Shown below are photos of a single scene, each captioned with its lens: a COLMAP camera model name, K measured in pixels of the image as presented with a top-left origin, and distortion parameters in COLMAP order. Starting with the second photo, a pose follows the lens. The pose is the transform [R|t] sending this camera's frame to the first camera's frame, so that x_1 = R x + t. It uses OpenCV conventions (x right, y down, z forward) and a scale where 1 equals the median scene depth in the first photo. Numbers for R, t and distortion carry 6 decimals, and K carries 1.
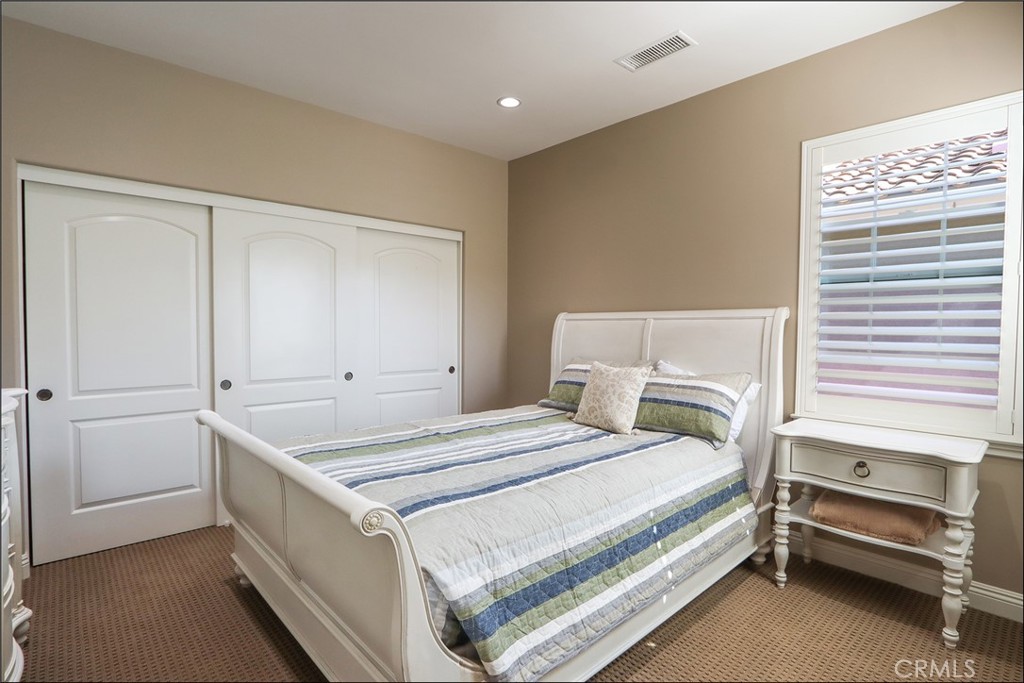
lens RADIAL K [[499.2, 0, 512.2], [0, 499.2, 339.6], [0, 0, 1]] dist [-0.021744, 0.001835]
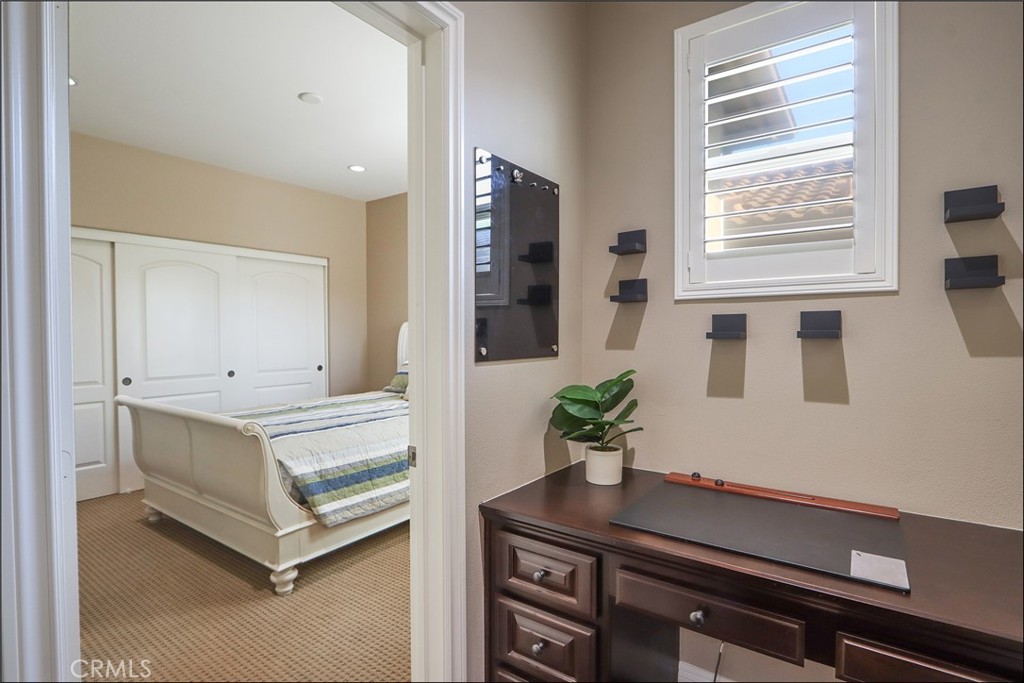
lens RADIAL K [[499.2, 0, 514.5], [0, 499.2, 345.0], [0, 0, 1]] dist [-0.021744, 0.001835]
pose [[0.978134, -0.013934, 0.207511, 0.260035], [0.014076, 0.999901, 0.000791, 0.020954], [-0.207501, 0.002147, 0.978232, -0.860955]]
